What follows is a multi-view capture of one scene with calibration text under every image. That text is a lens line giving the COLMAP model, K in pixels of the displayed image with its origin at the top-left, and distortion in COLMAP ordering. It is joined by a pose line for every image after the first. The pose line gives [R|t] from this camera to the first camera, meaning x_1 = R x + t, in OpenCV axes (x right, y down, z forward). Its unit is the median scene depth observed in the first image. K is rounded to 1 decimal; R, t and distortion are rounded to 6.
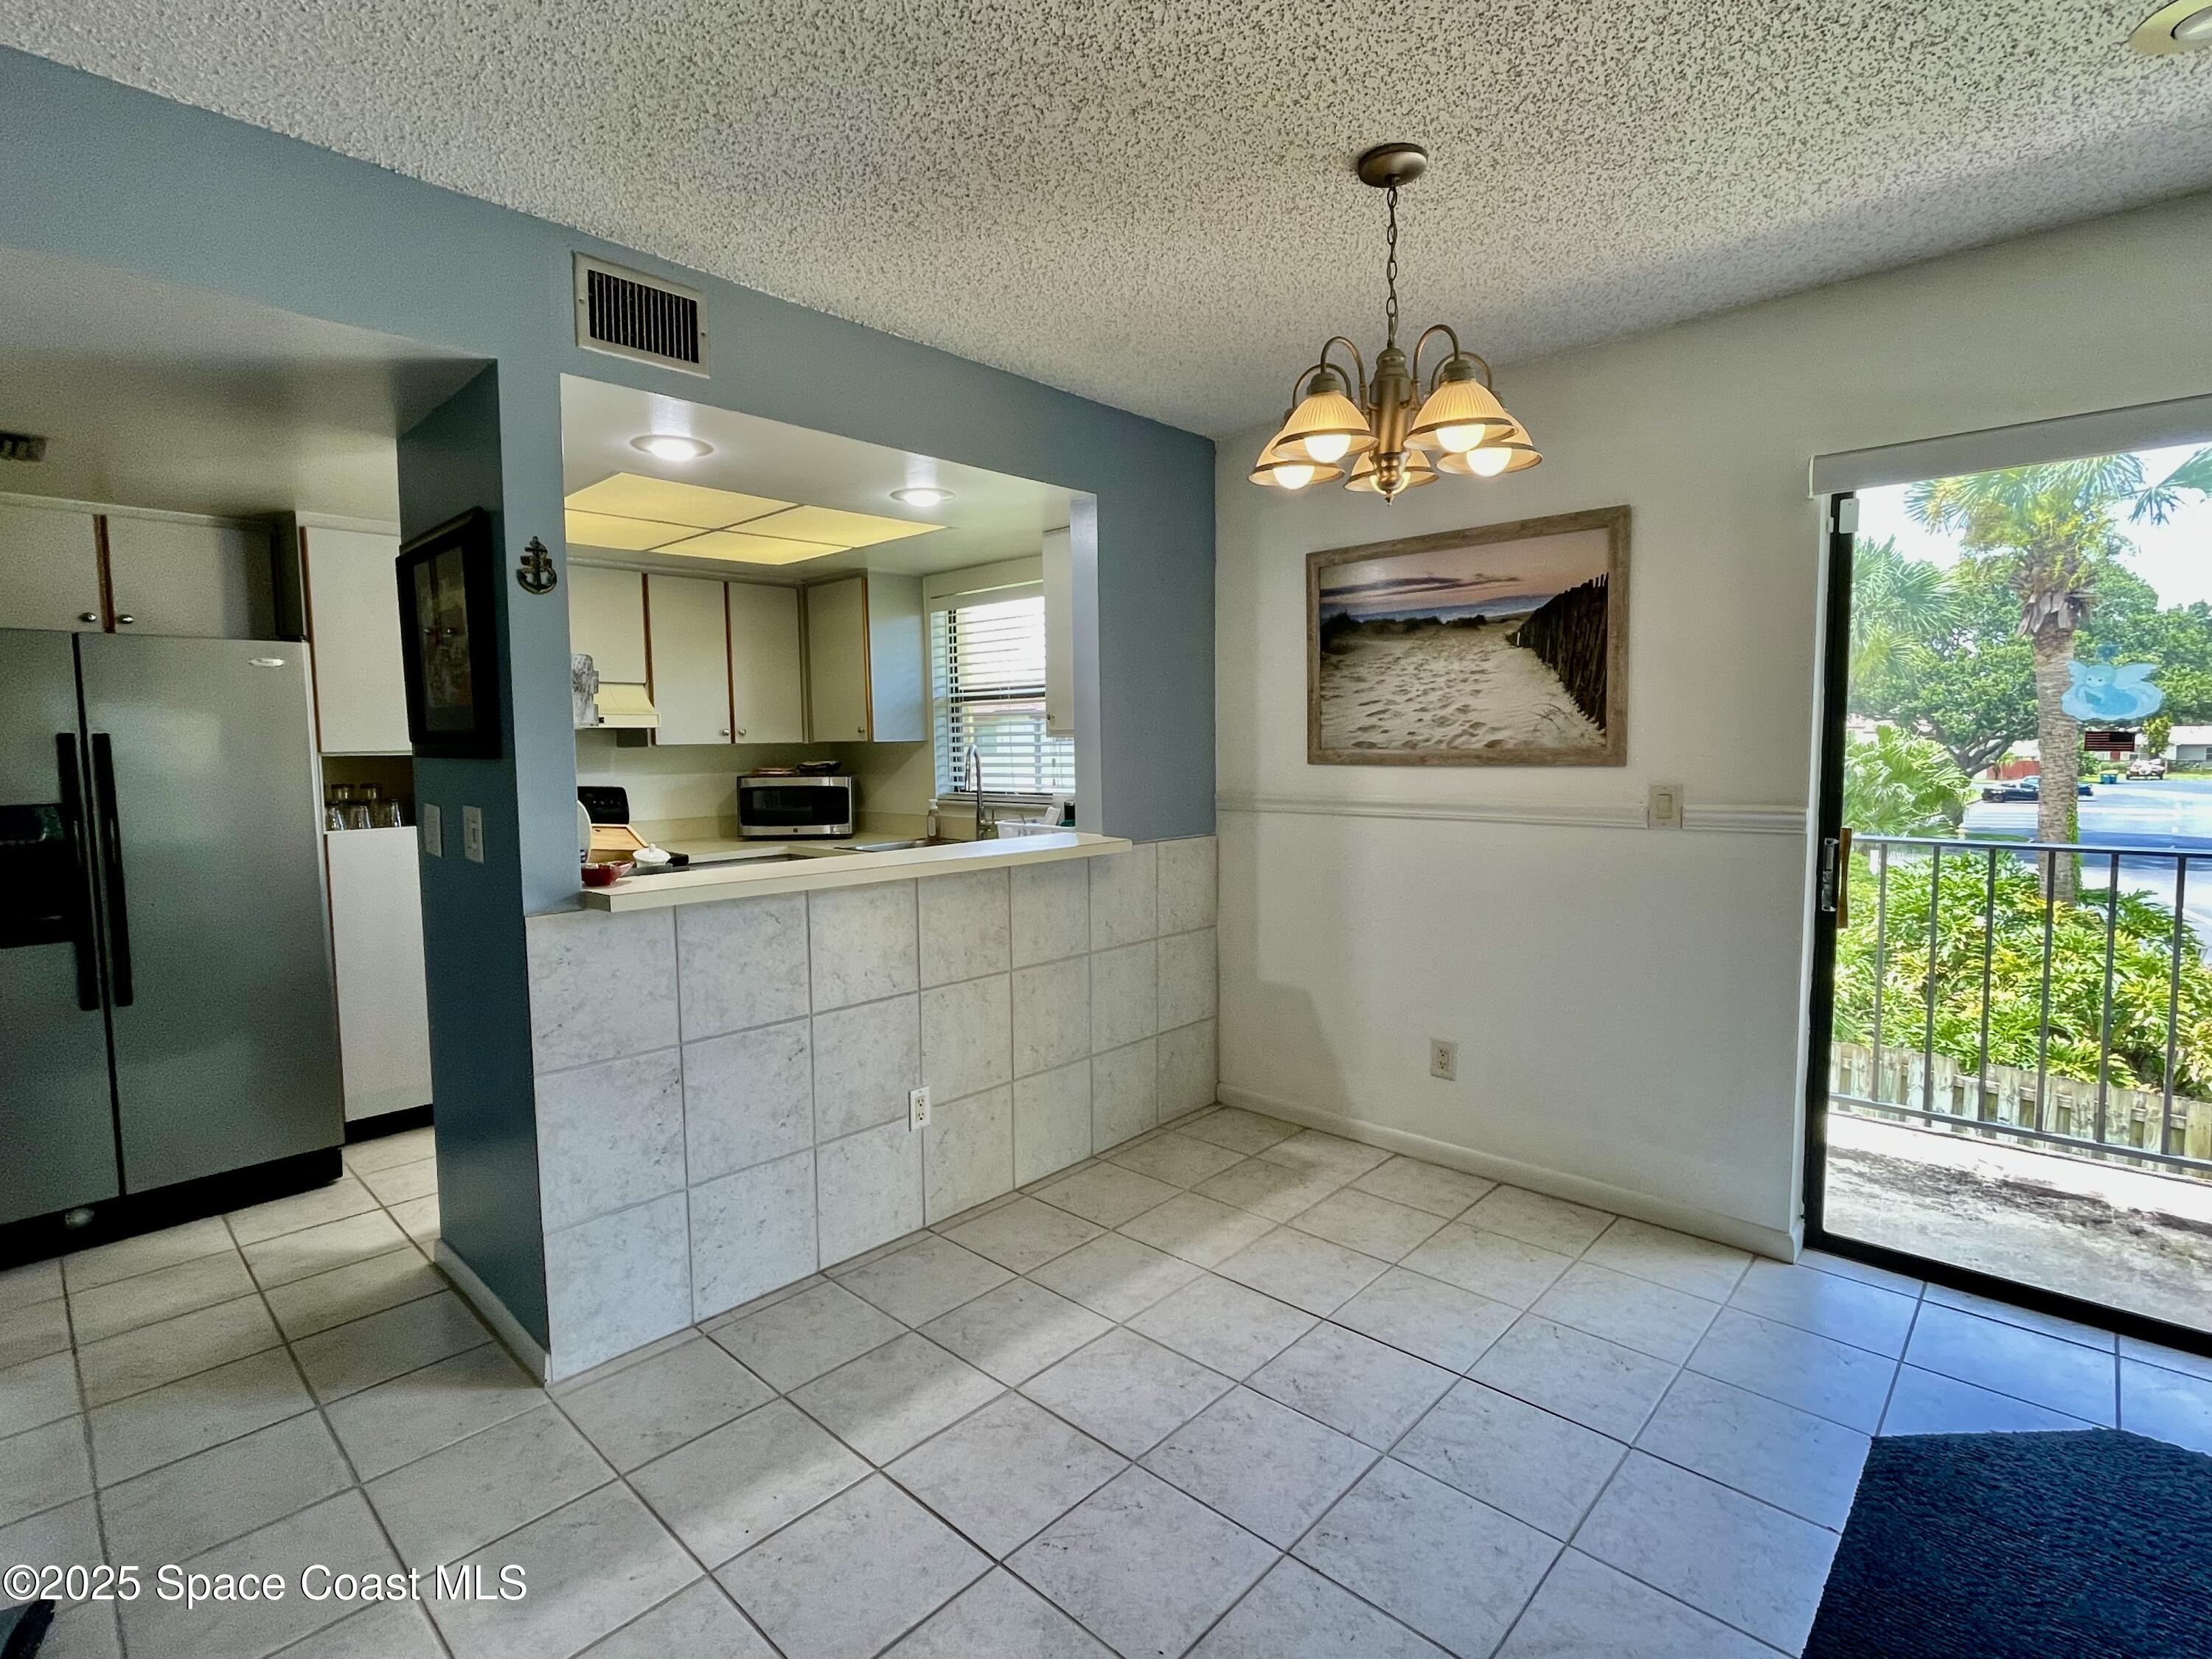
lens RADIAL K [[1069.3, 0, 1093.7], [0, 1069.3, 824.7], [0, 0, 1]] dist [0.001968, 0.000456]
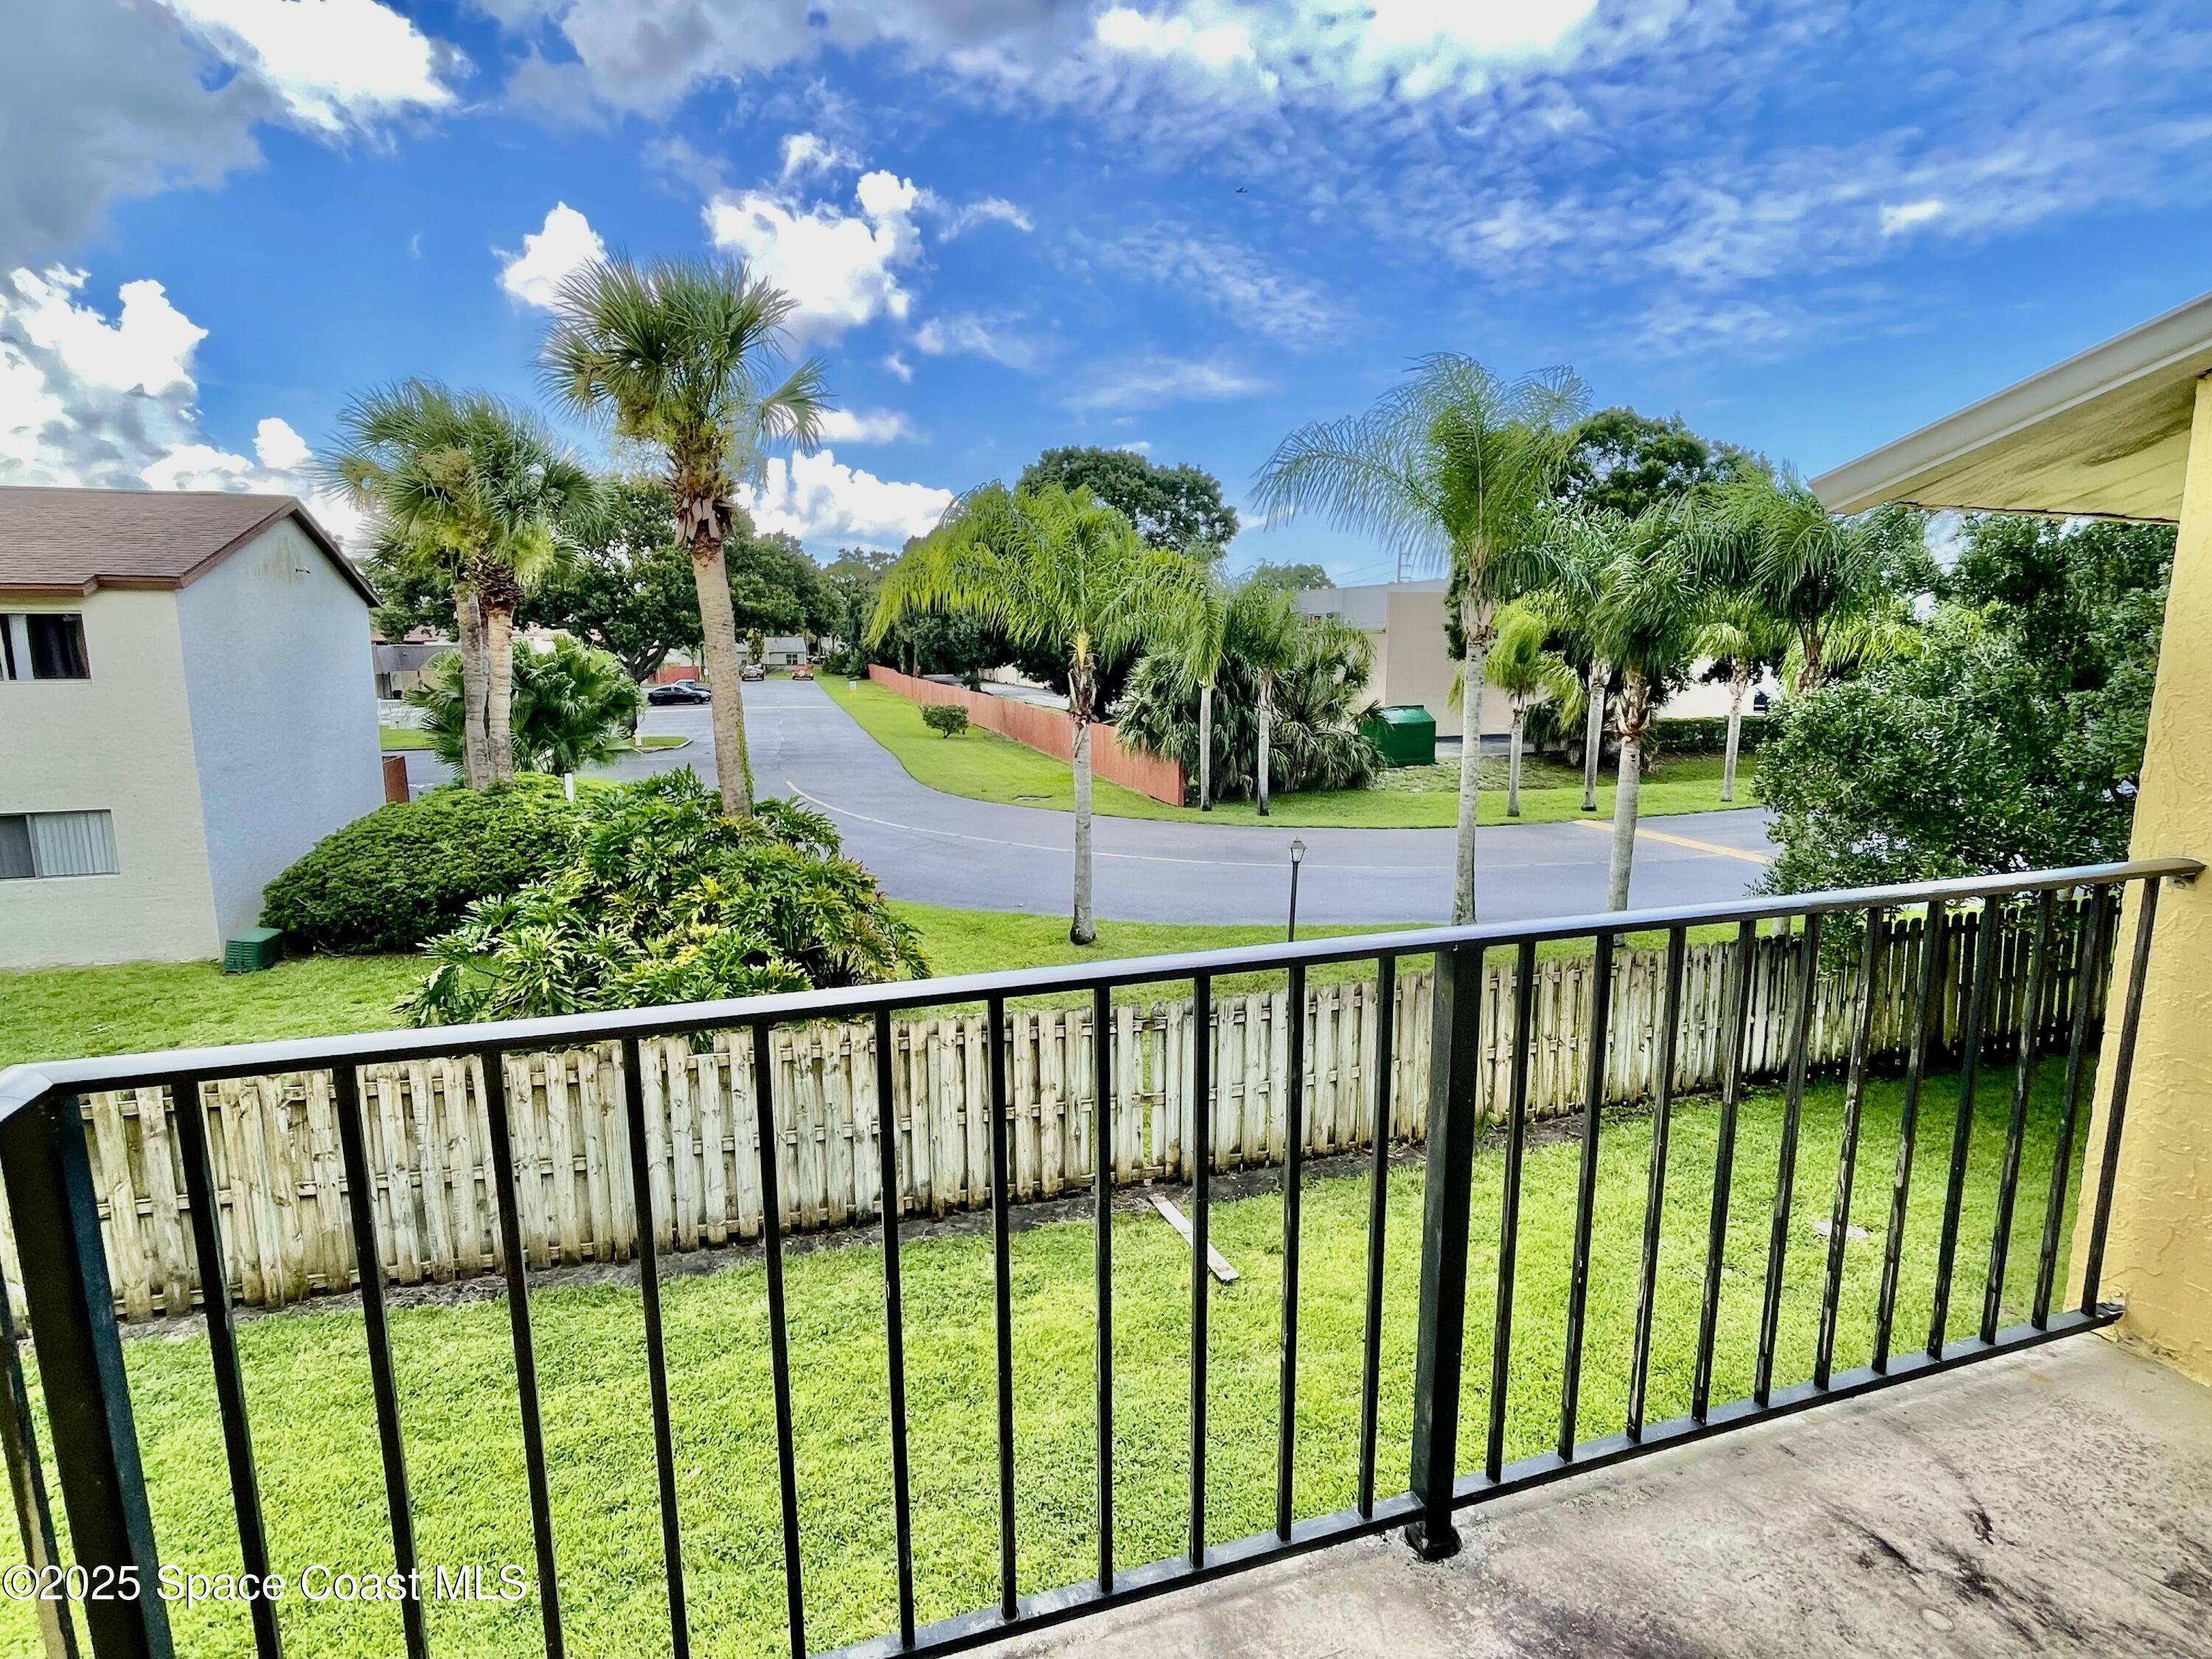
lens RADIAL K [[1108.3, 0, 1088.8], [0, 1108.3, 813.2], [0, 0, 1]] dist [-0.001567, 0.000328]
pose [[0.475950, -0.129994, 0.869812, 0.082958], [0.067871, 0.991496, 0.111042, -0.012469], [-0.876850, 0.006184, 0.480725, 0.114187]]
